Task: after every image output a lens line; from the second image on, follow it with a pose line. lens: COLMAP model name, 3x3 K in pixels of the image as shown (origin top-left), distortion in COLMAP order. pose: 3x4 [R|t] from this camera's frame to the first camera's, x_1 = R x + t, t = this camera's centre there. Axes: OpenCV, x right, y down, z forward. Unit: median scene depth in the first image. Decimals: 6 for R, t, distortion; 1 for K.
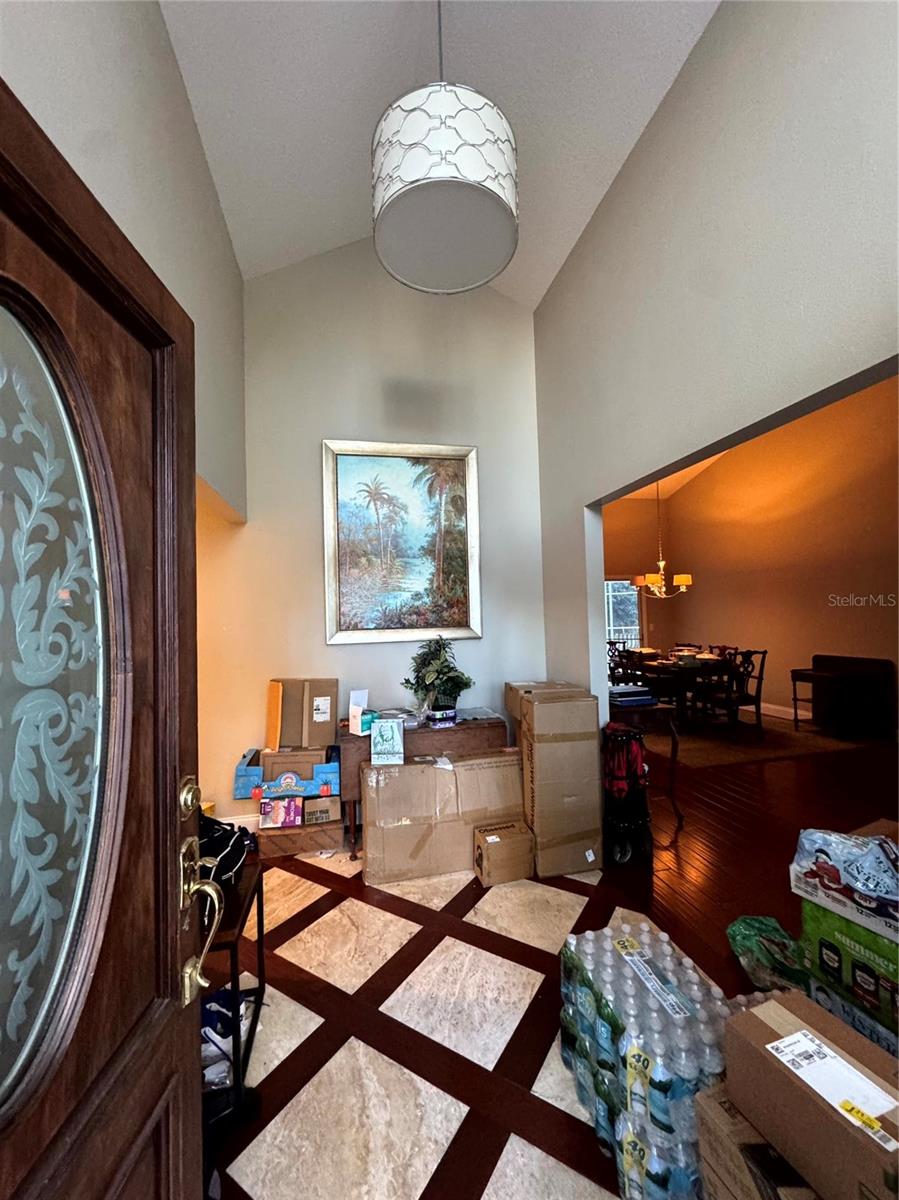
lens RADIAL K [[476.3, 0, 448.8], [0, 476.3, 576.8], [0, 0, 1]] dist [-0.001943, -0.000190]
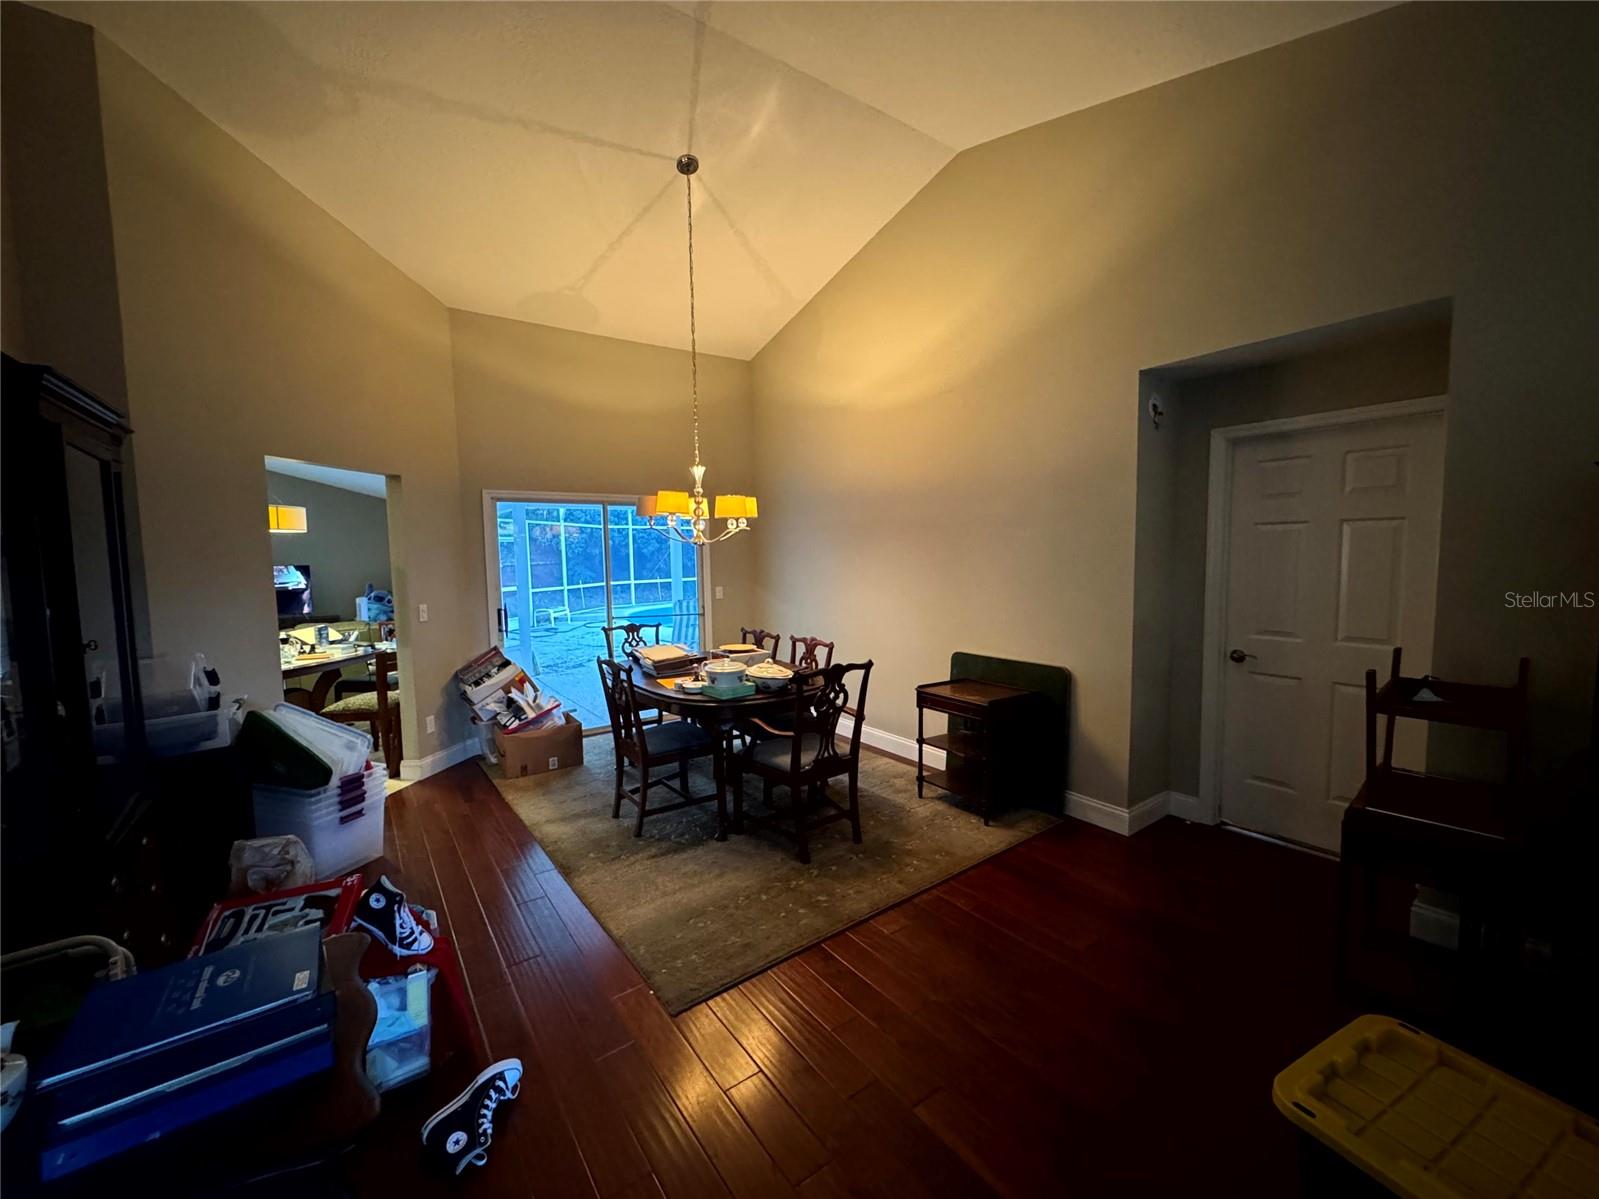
lens RADIAL K [[634.7, 0, 794.9], [0, 634.7, 595.5], [0, 0, 1]] dist [-0.001943, -0.000190]
pose [[0.915199, -0.036338, 0.401360, 0.327470], [-0.018863, 0.990972, 0.132733, 0.010983], [-0.402559, -0.129048, 0.906252, 0.443583]]
